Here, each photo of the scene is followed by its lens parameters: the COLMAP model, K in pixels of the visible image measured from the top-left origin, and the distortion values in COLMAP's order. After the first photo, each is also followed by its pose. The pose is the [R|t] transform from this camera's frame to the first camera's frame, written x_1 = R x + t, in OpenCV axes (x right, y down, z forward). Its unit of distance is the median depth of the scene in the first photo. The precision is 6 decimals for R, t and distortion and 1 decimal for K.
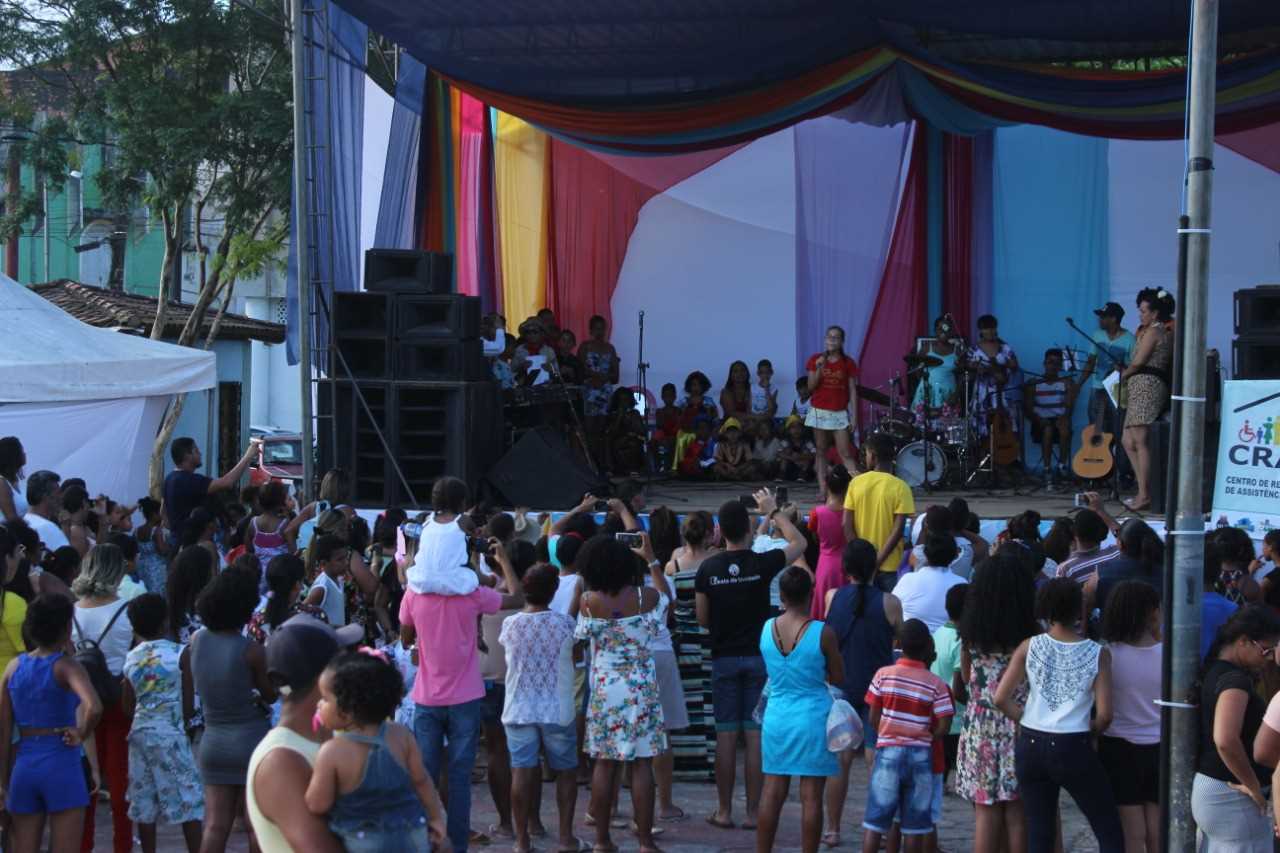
lens RADIAL K [[2489.6, 0, 640.0], [0, 2489.6, 426.5], [0, 0, 1]] dist [0.010010, 0.092939]
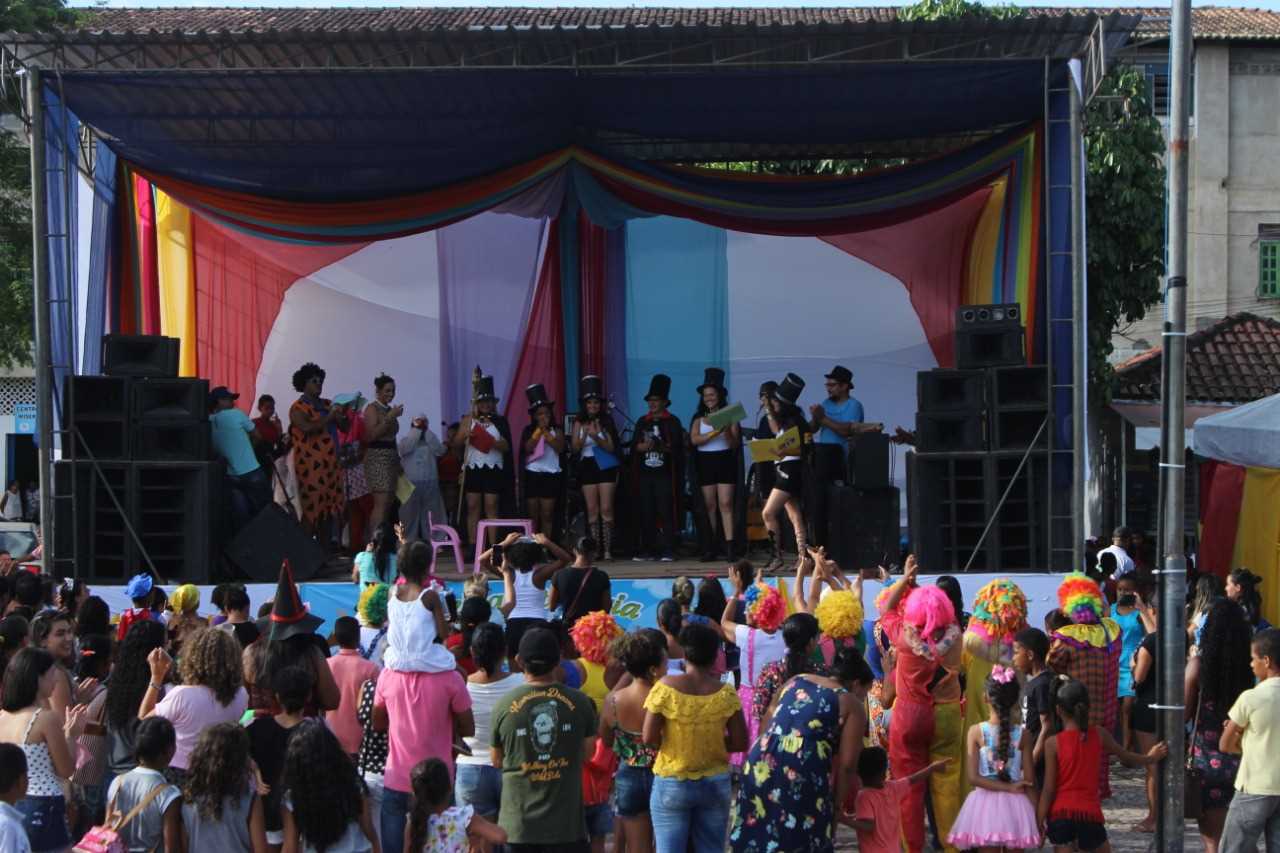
lens RADIAL K [[2539.7, 0, 671.2], [0, 2539.7, 389.9], [0, 0, 1]] dist [0.038076, 0.268872]
pose [[0.959548, -0.005157, 0.281499, -0.182605], [0.017511, 0.998990, -0.041388, -0.000113], [-0.281001, 0.044643, 0.958668, -0.082287]]
